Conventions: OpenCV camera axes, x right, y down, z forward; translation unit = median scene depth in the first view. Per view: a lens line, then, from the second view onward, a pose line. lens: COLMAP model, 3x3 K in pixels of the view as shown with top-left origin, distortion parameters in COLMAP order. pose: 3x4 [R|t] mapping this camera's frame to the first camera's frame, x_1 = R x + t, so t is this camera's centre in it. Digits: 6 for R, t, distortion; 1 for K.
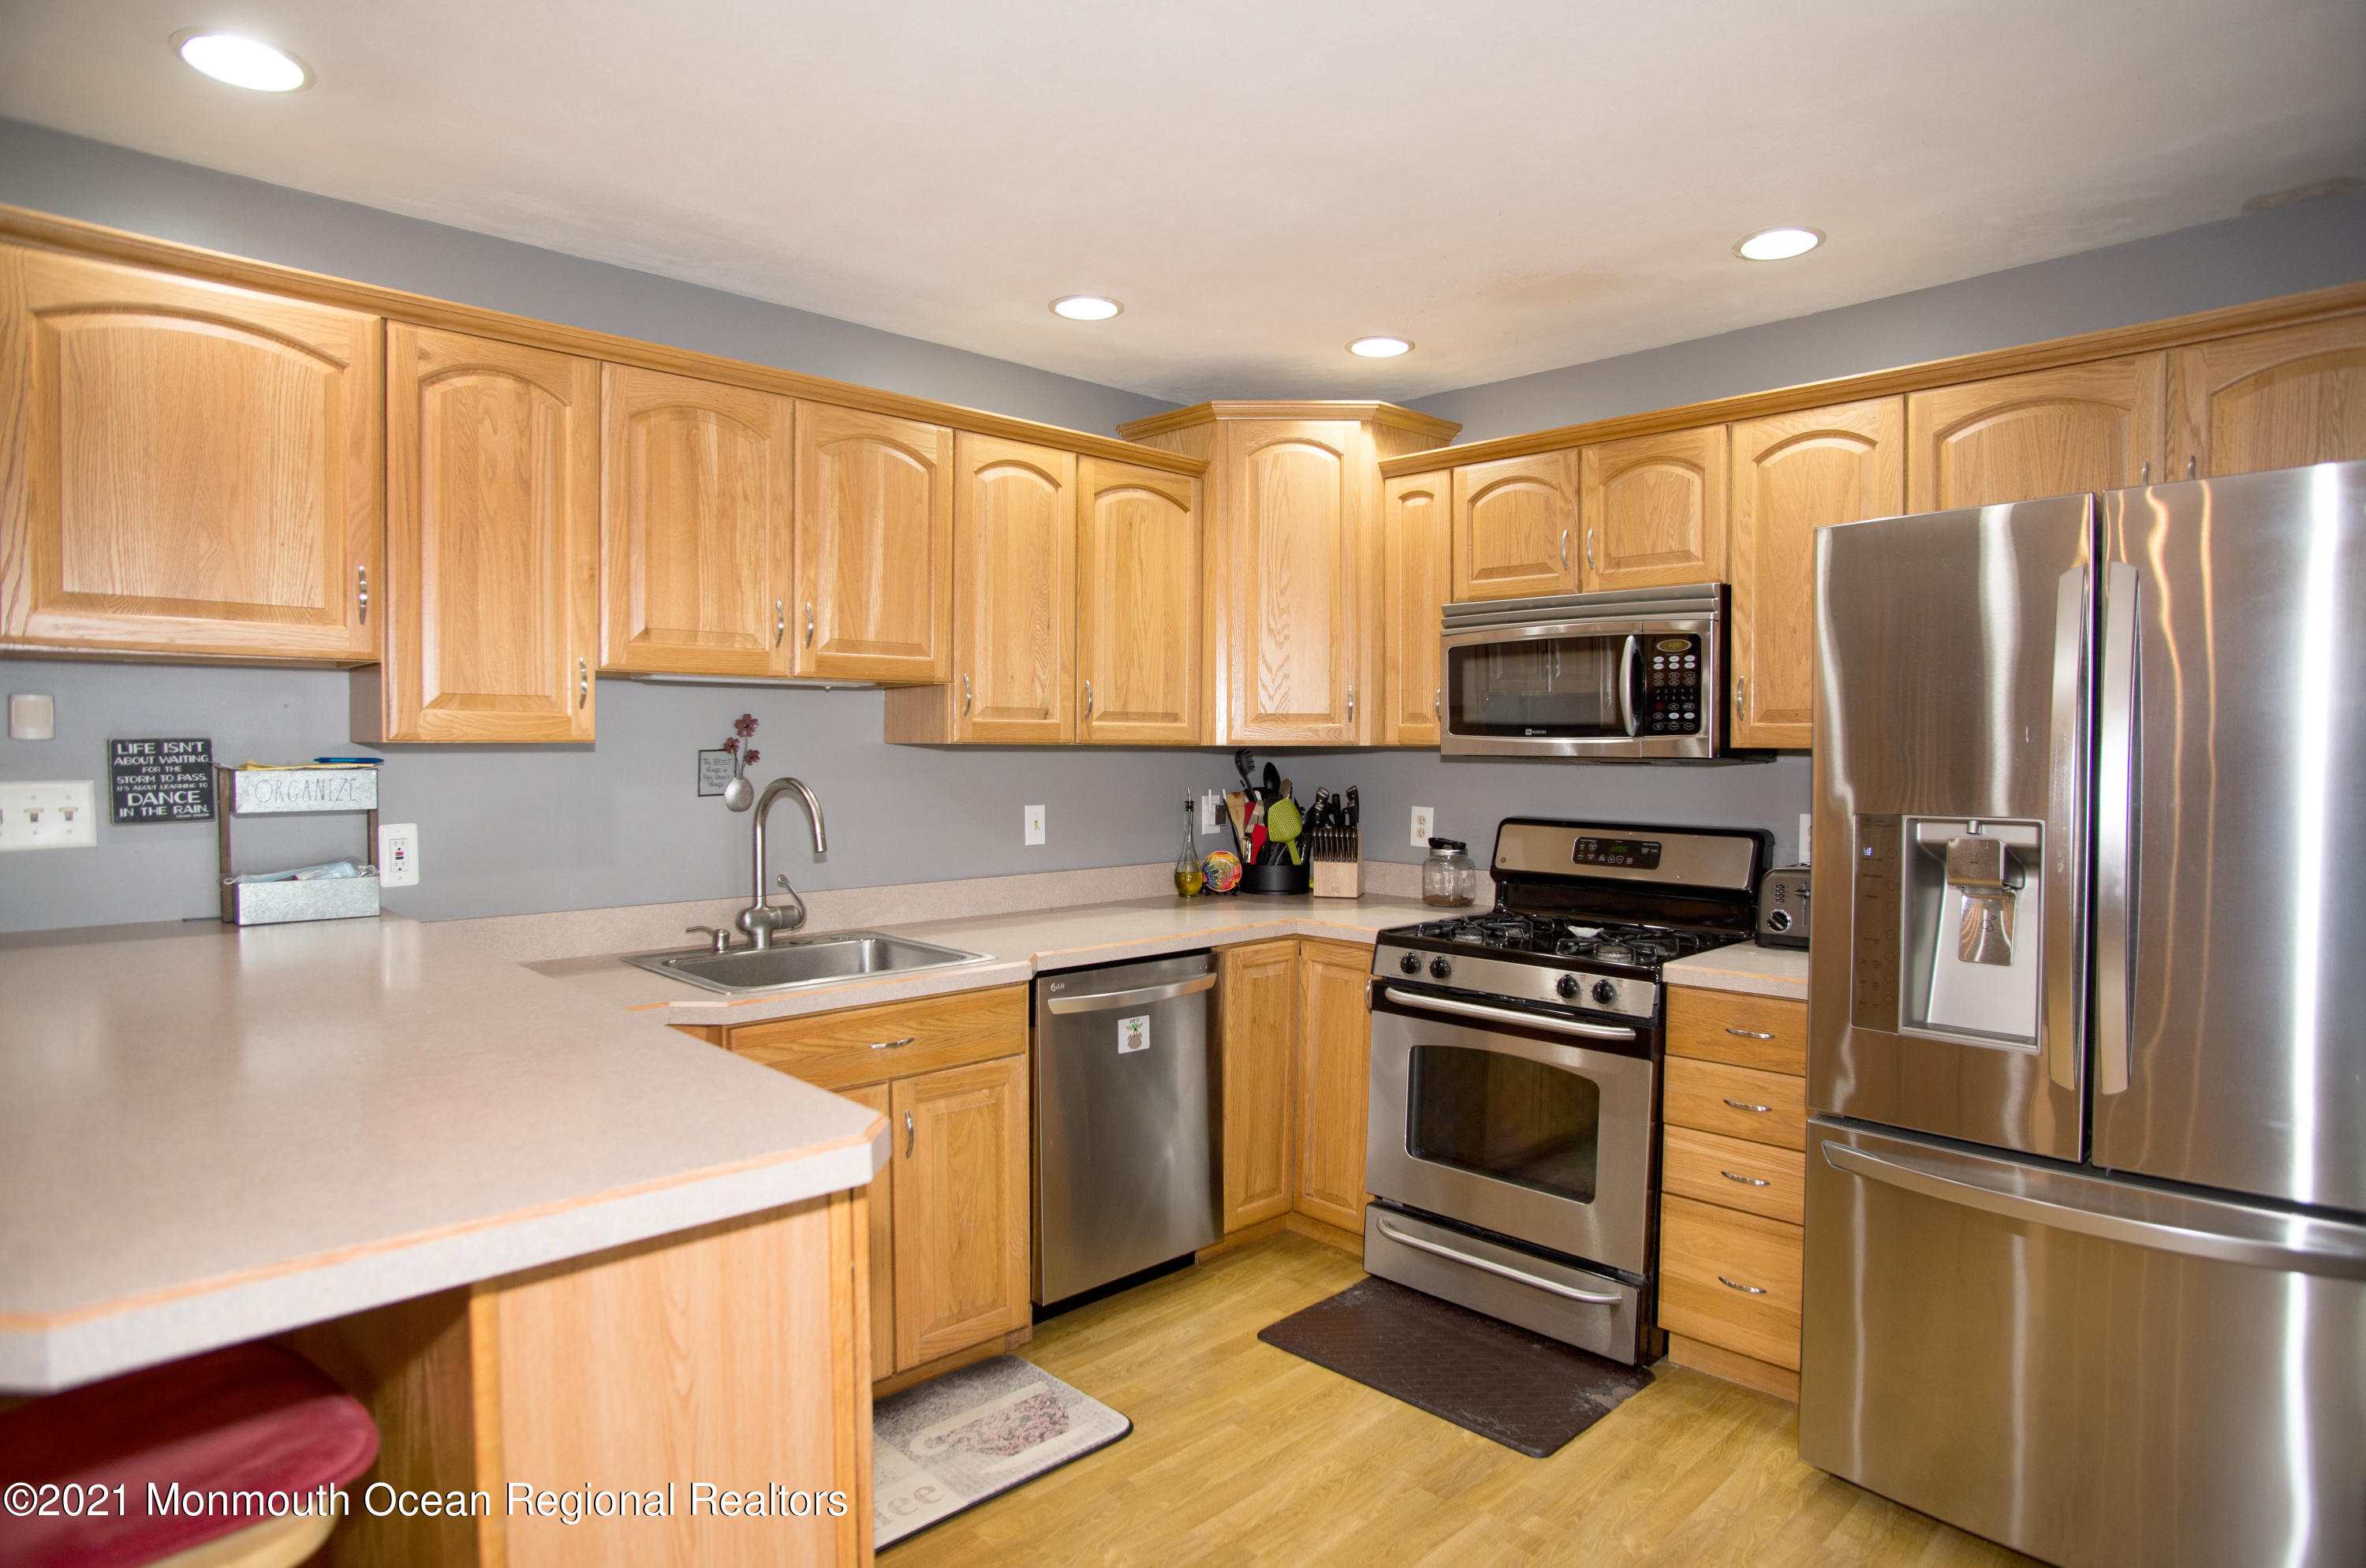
lens RADIAL K [[1320.5, 0, 1182.5], [0, 1320.5, 777.5], [0, 0, 1]] dist [-0.054520, 0.021161]
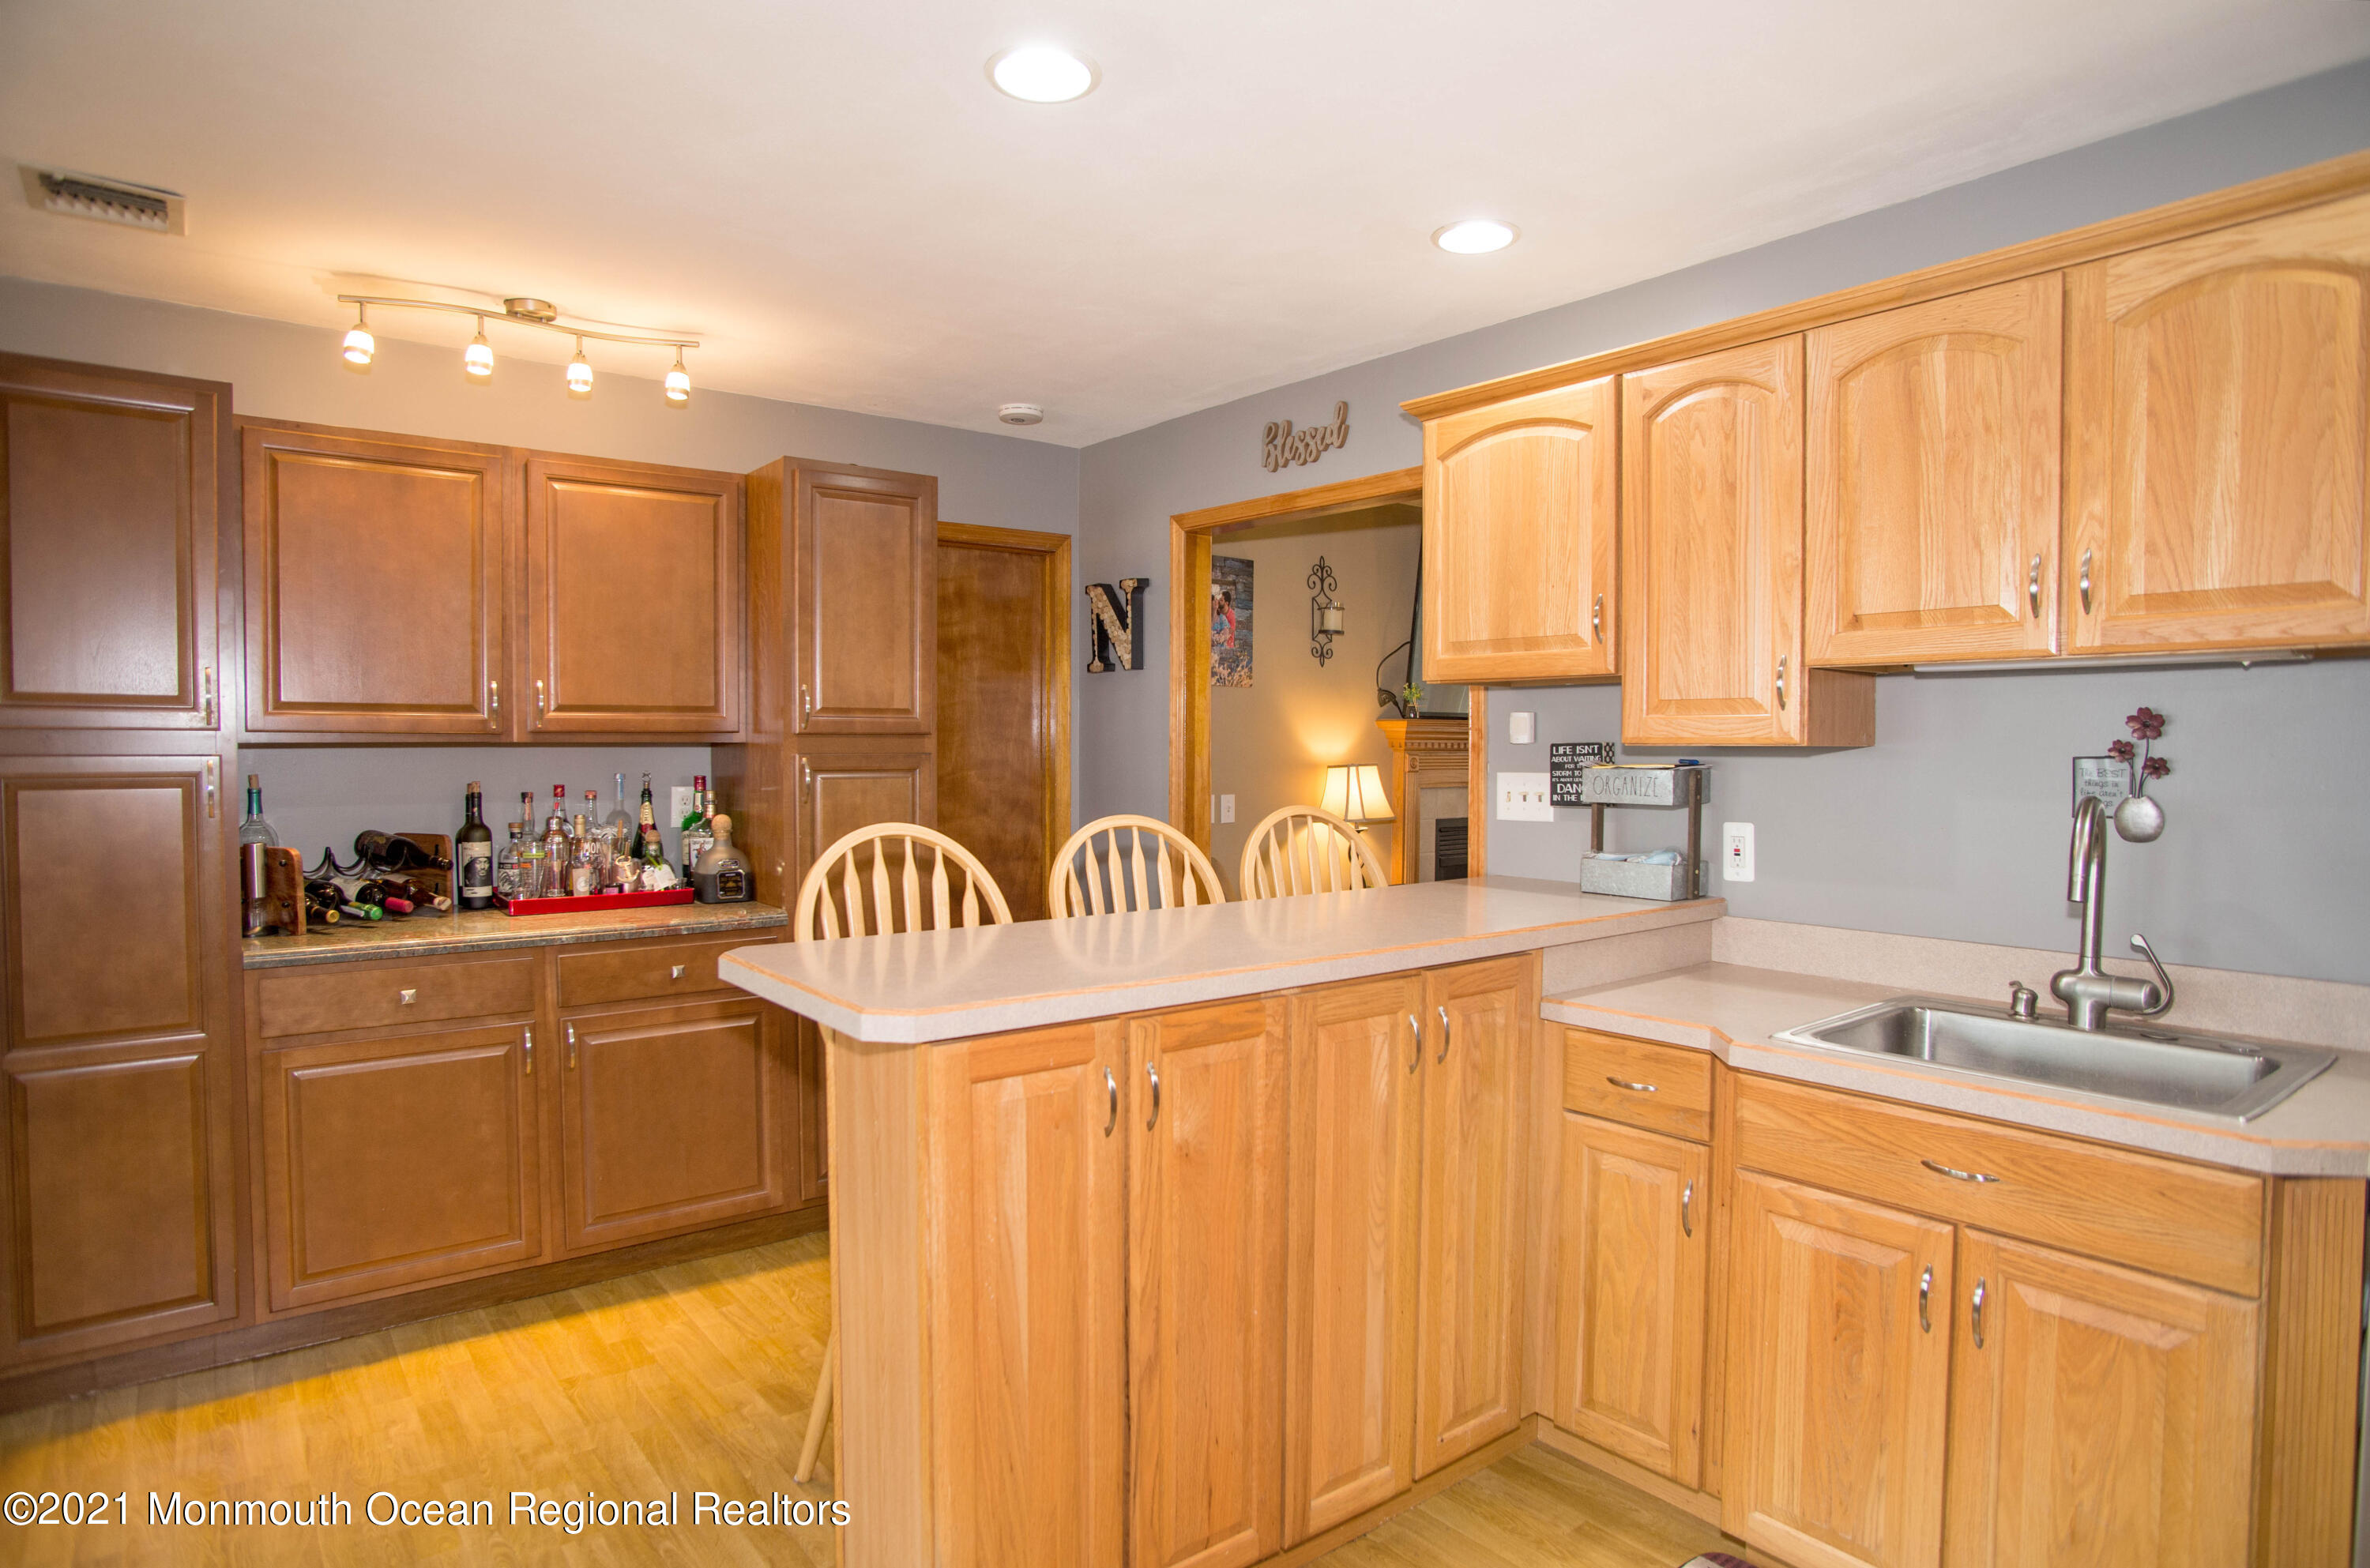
lens RADIAL K [[1322.6, 0, 1182.6], [0, 1322.6, 783.3], [0, 0, 1]] dist [-0.054520, 0.021161]
pose [[-0.101769, 0.028232, -0.994407, 0.496449], [-0.026004, 0.999180, 0.031029, -0.017076], [0.994468, 0.029016, -0.100952, 0.633212]]
